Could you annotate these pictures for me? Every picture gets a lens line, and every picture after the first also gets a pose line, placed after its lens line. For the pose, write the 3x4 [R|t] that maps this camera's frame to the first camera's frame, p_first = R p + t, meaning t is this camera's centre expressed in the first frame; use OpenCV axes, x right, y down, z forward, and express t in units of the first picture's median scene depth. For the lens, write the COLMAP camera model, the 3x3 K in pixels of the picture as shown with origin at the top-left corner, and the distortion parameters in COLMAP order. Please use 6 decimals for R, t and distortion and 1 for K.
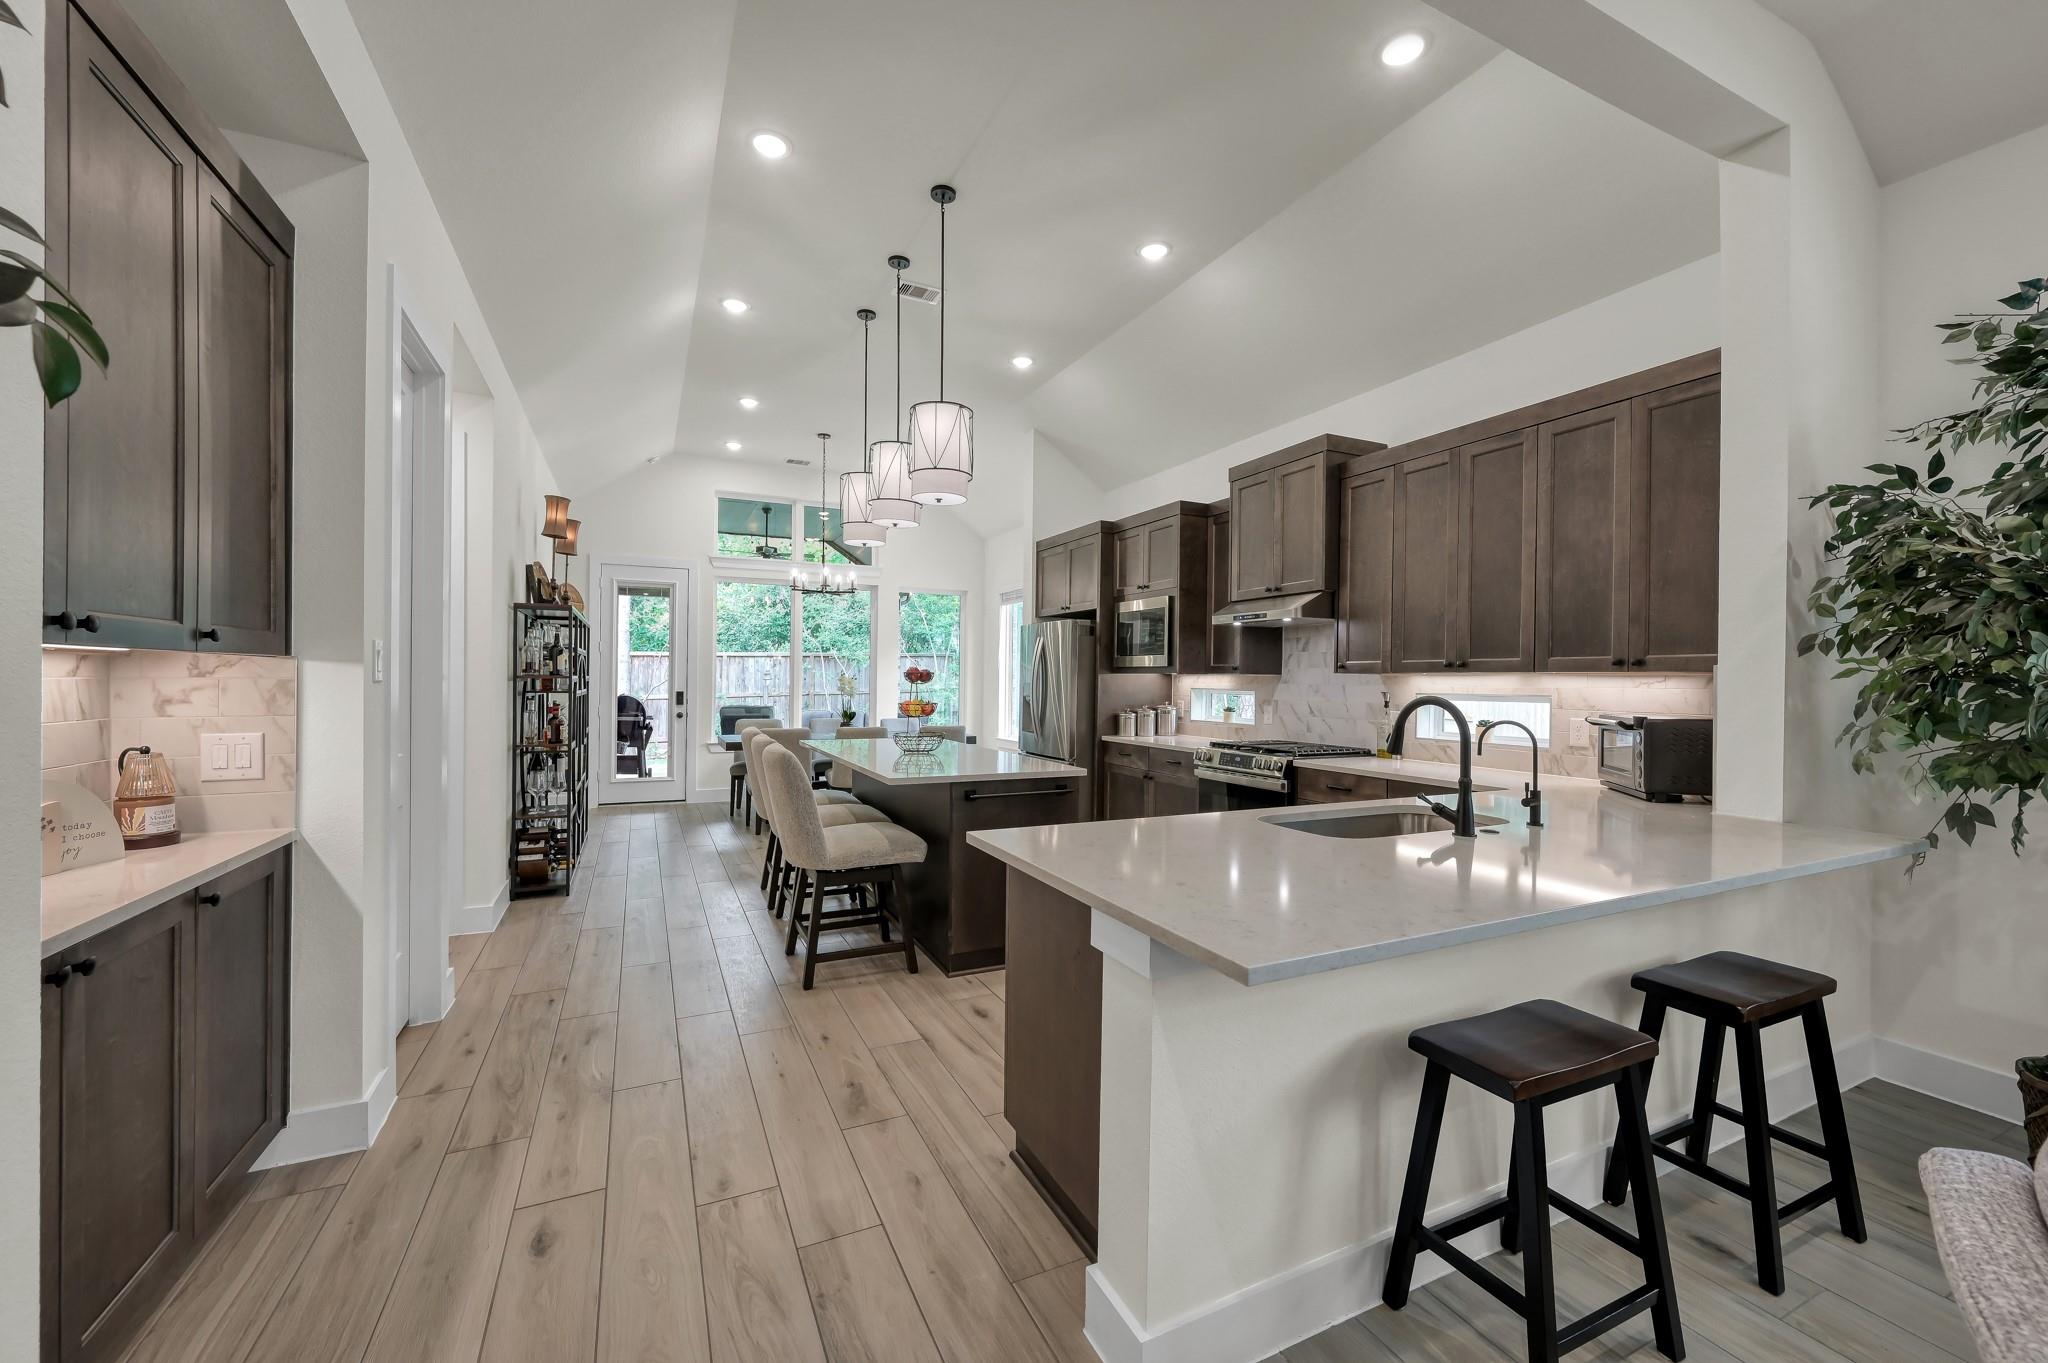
lens RADIAL K [[802.8, 0, 1024.0], [0, 802.8, 681.5], [0, 0, 1]] dist [0.000898, 0.000132]
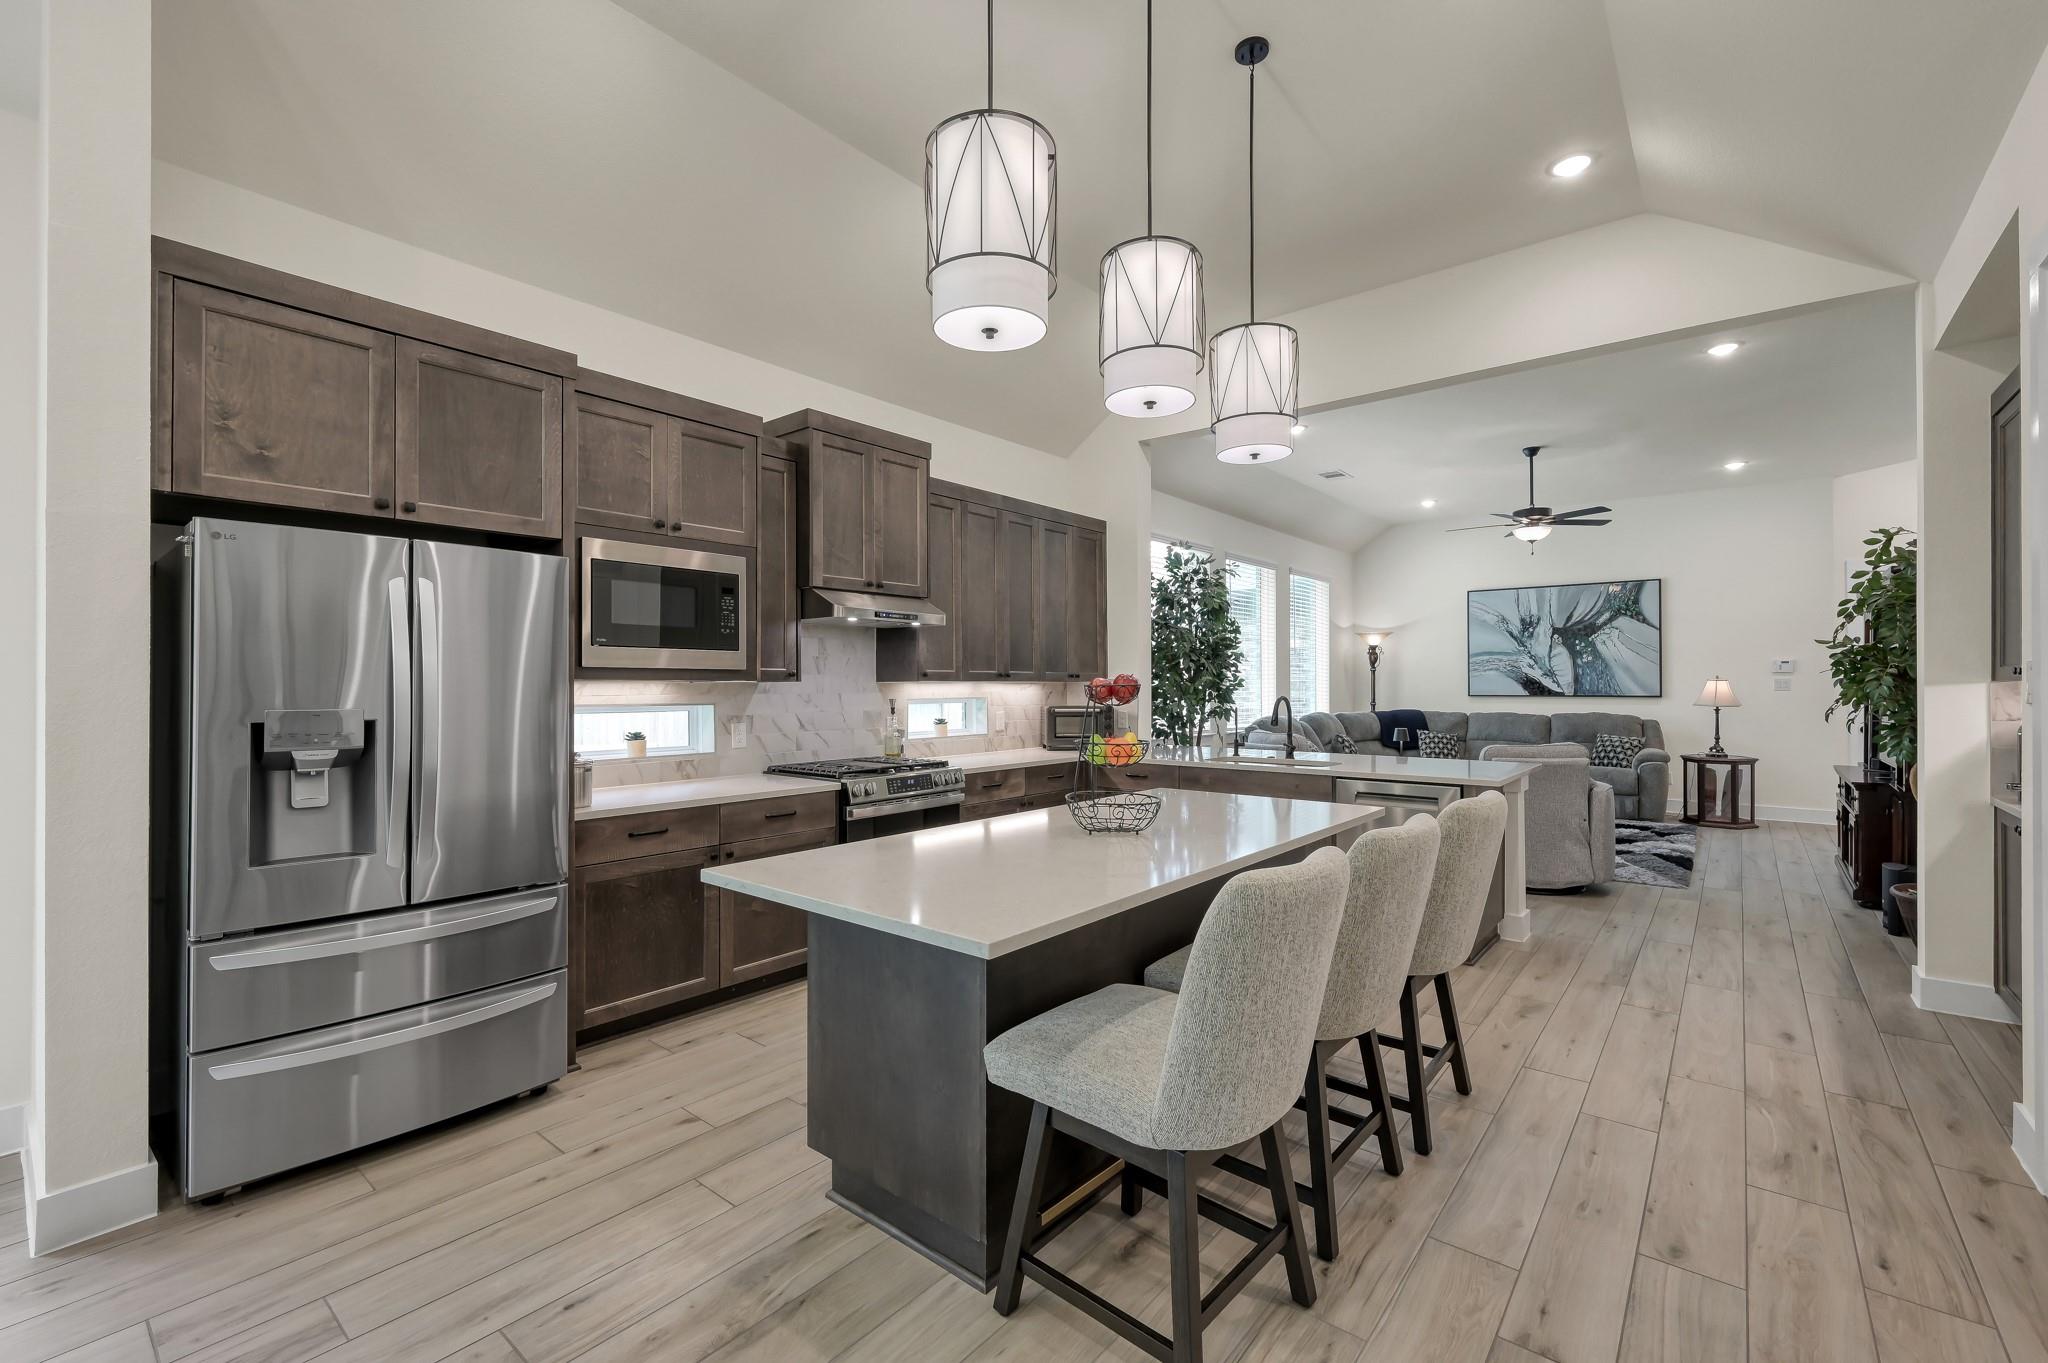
lens RADIAL K [[869.4, 0, 1024.0], [0, 869.4, 681.5], [0, 0, 1]] dist [-0.000463, 0.000030]
pose [[-0.421247, -0.005739, 0.906928, -0.586287], [0.000062, 0.999980, 0.006357, -0.015133], [-0.906946, 0.002734, -0.421238, 1.196702]]
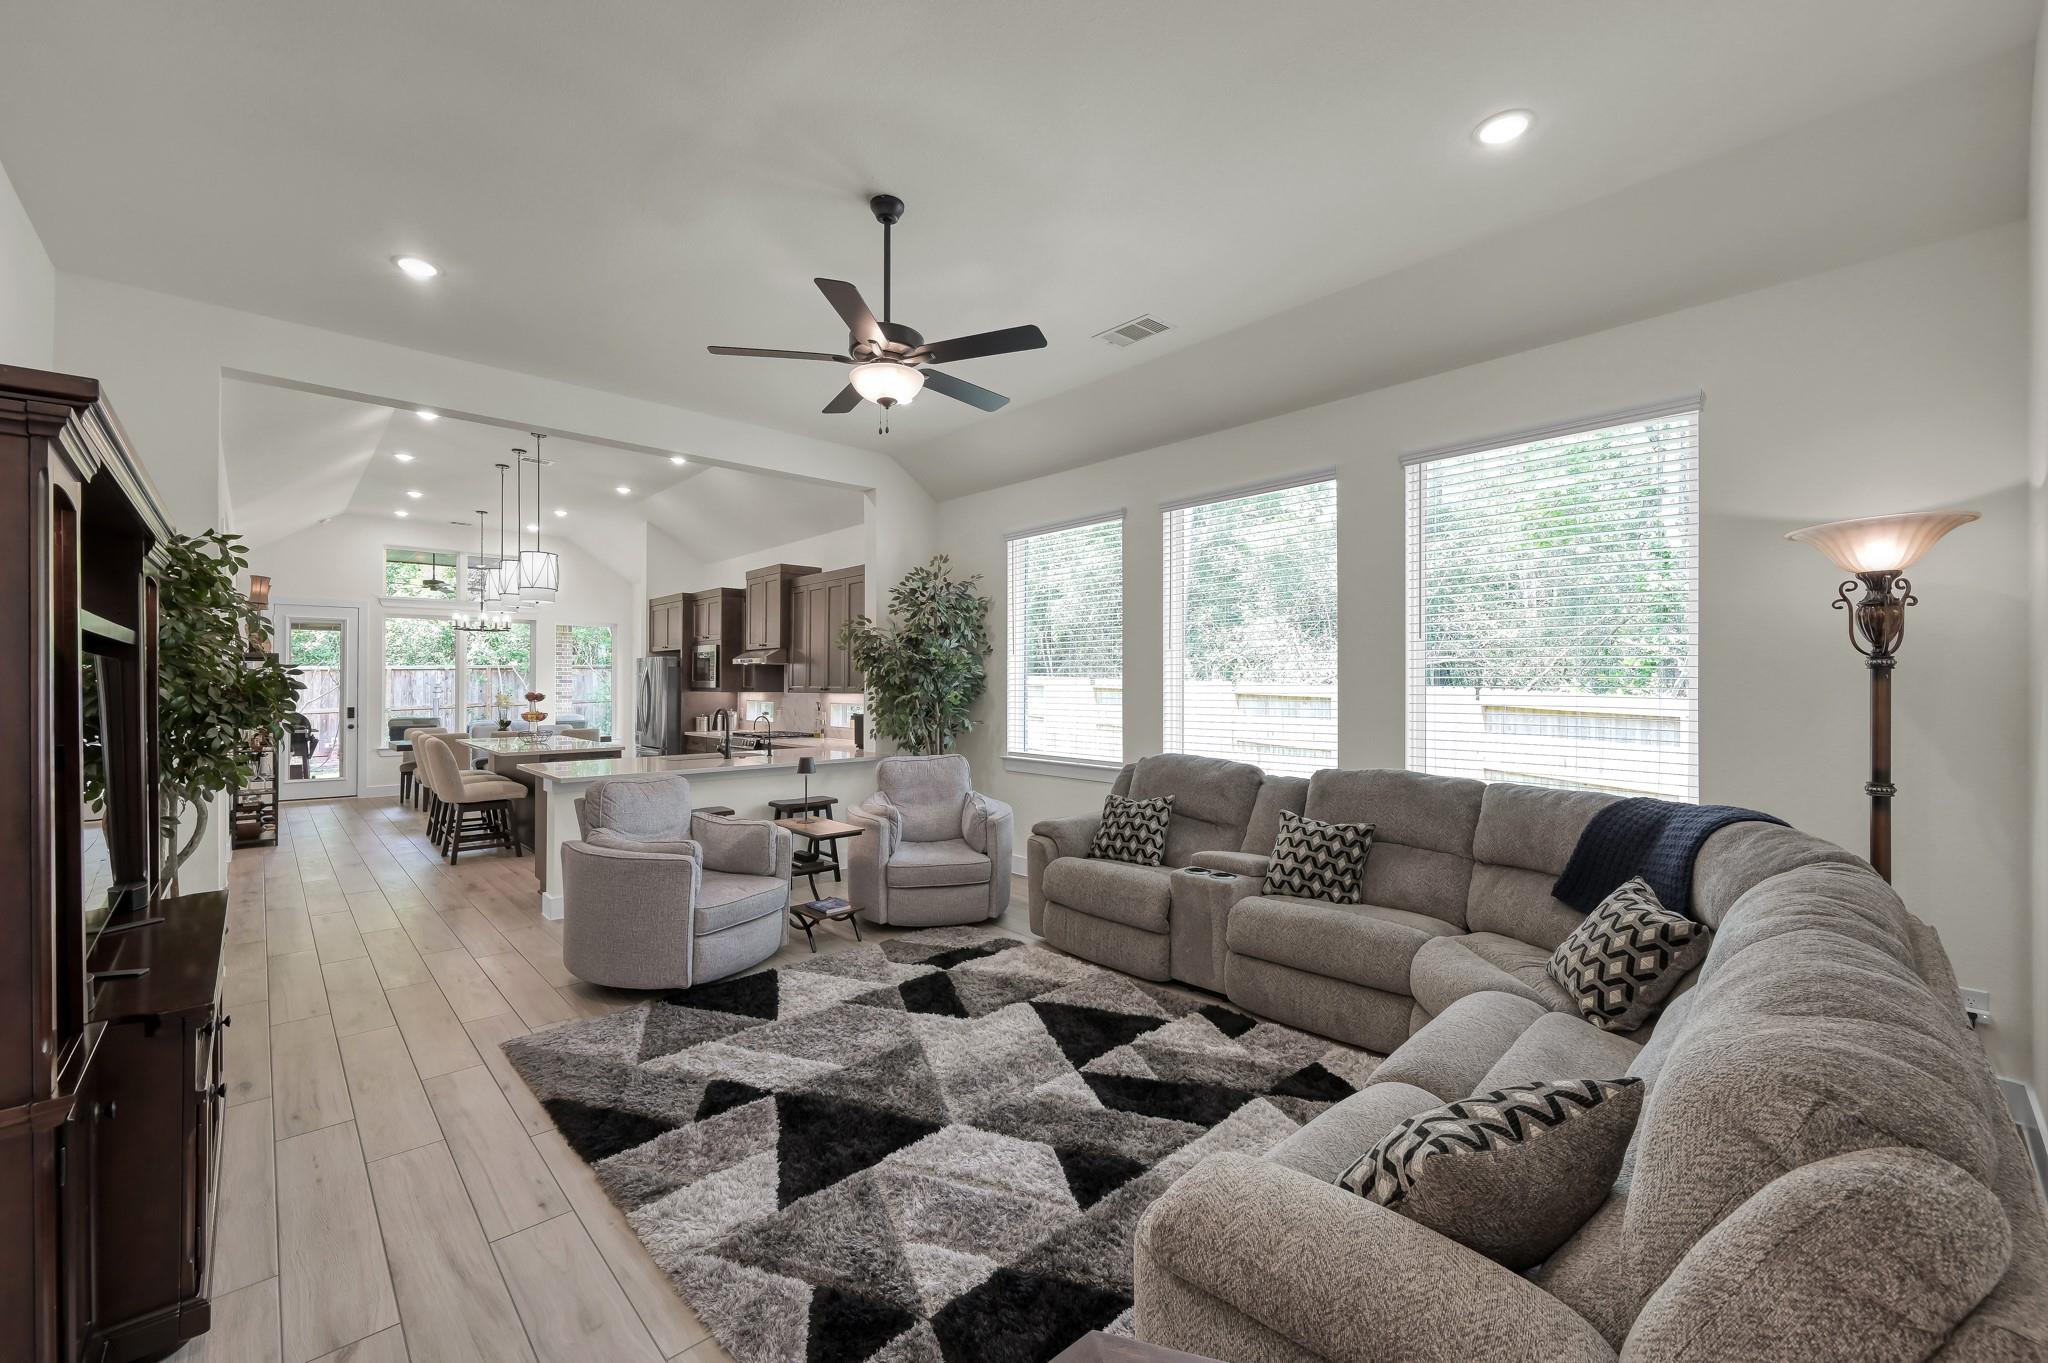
lens RADIAL K [[829.1, 0, 1024.0], [0, 829.1, 681.5], [0, 0, 1]] dist [-0.001678, -0.000080]
pose [[0.954867, -0.008362, 0.296916, 0.302517], [0.009696, 0.999948, -0.003019, -0.022241], [-0.296876, 0.005761, 0.954899, -0.873511]]
